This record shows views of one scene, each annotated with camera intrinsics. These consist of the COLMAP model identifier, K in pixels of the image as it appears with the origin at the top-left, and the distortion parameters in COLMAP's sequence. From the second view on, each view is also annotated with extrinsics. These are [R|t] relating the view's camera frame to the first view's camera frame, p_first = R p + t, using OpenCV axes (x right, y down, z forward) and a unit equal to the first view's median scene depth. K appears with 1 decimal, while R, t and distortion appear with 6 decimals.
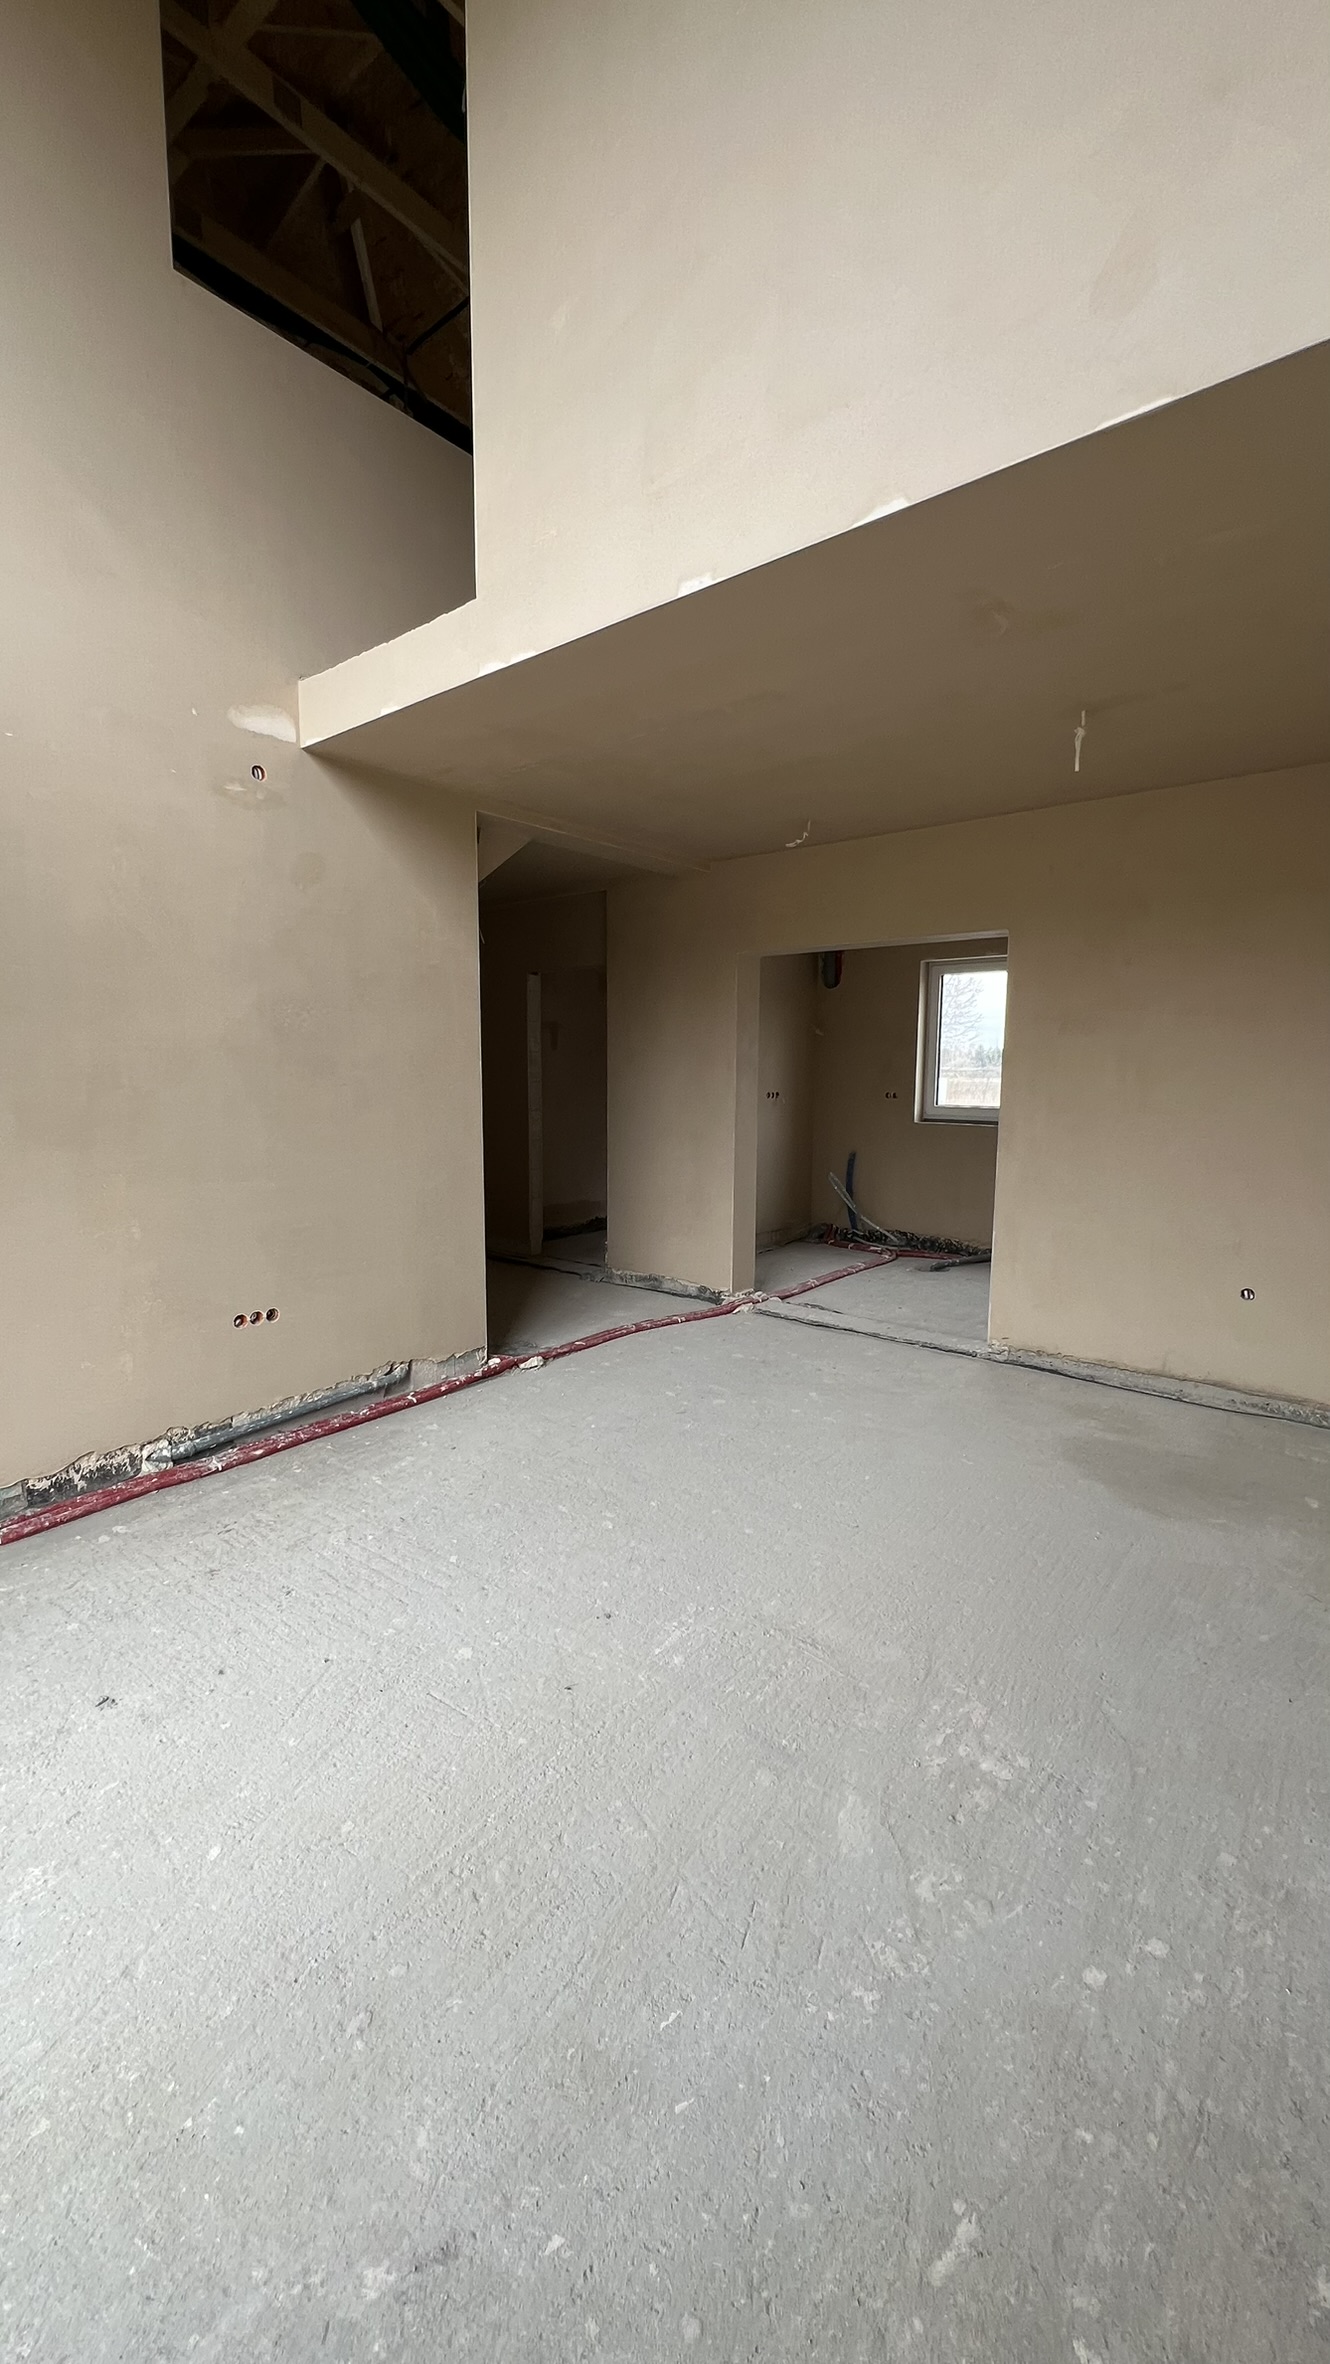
lens RADIAL K [[930.6, 0, 665.0], [0, 930.6, 1182.0], [0, 0, 1]] dist [0.000884, 0.000184]
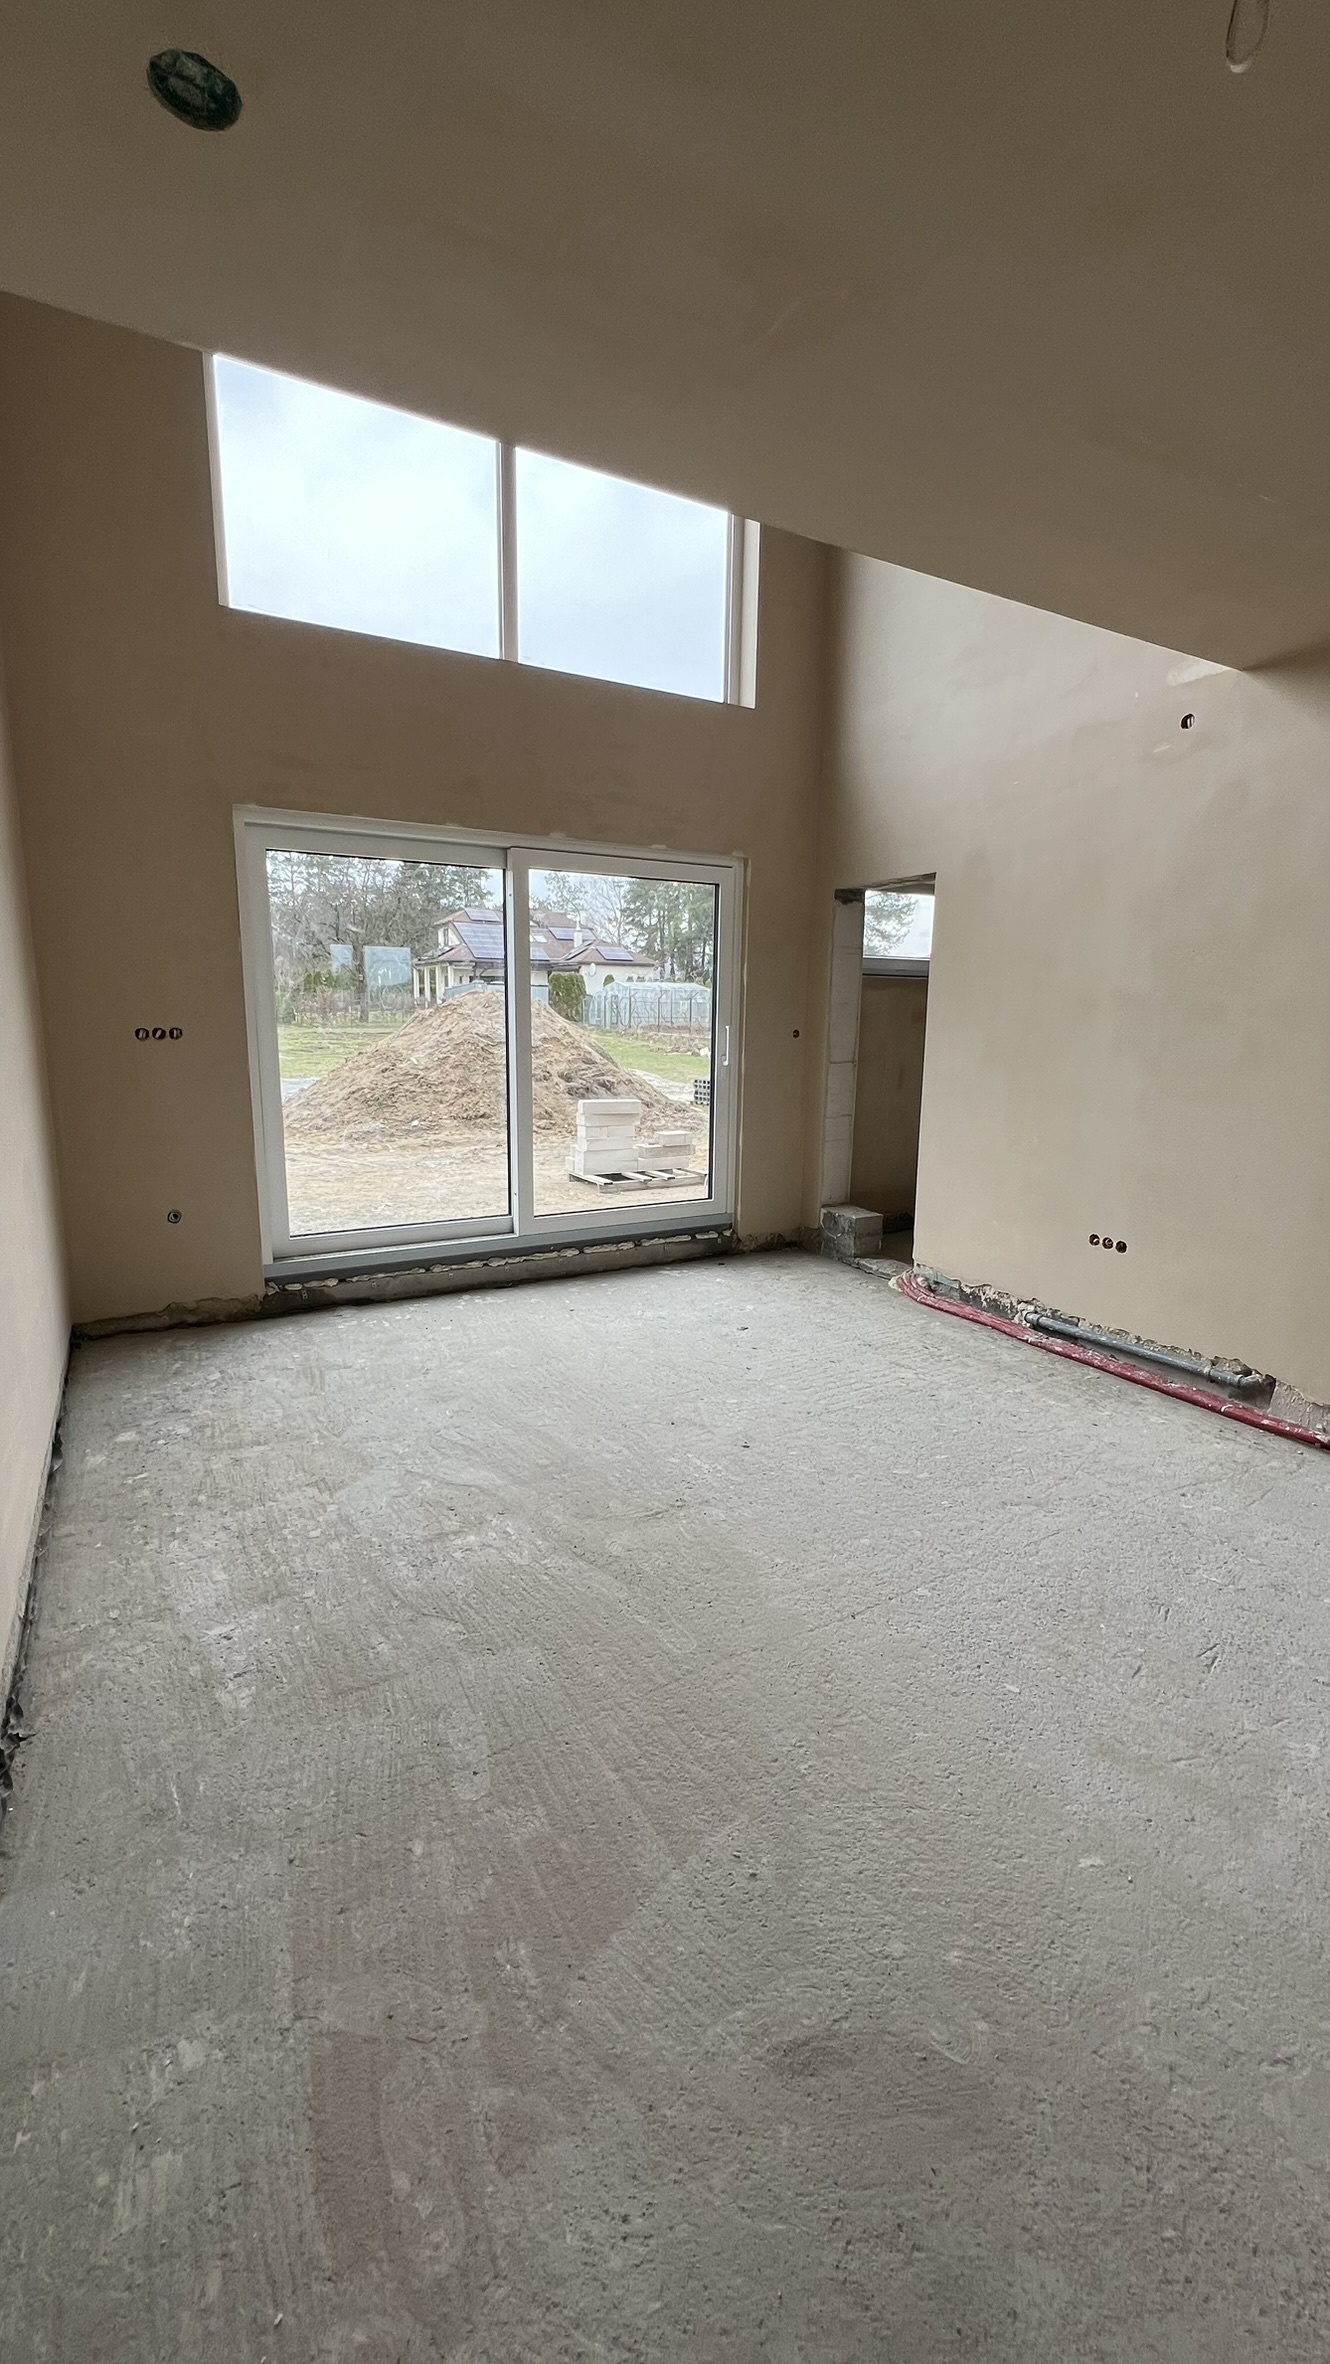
lens RADIAL K [[930.6, 0, 665.0], [0, 930.6, 1182.0], [0, 0, 1]] dist [0.000884, 0.000184]
pose [[-0.354136, 0.162526, -0.920963, 0.833209], [-0.132980, 0.966025, 0.221613, -0.109509], [0.925691, 0.200951, -0.320491, 0.954214]]
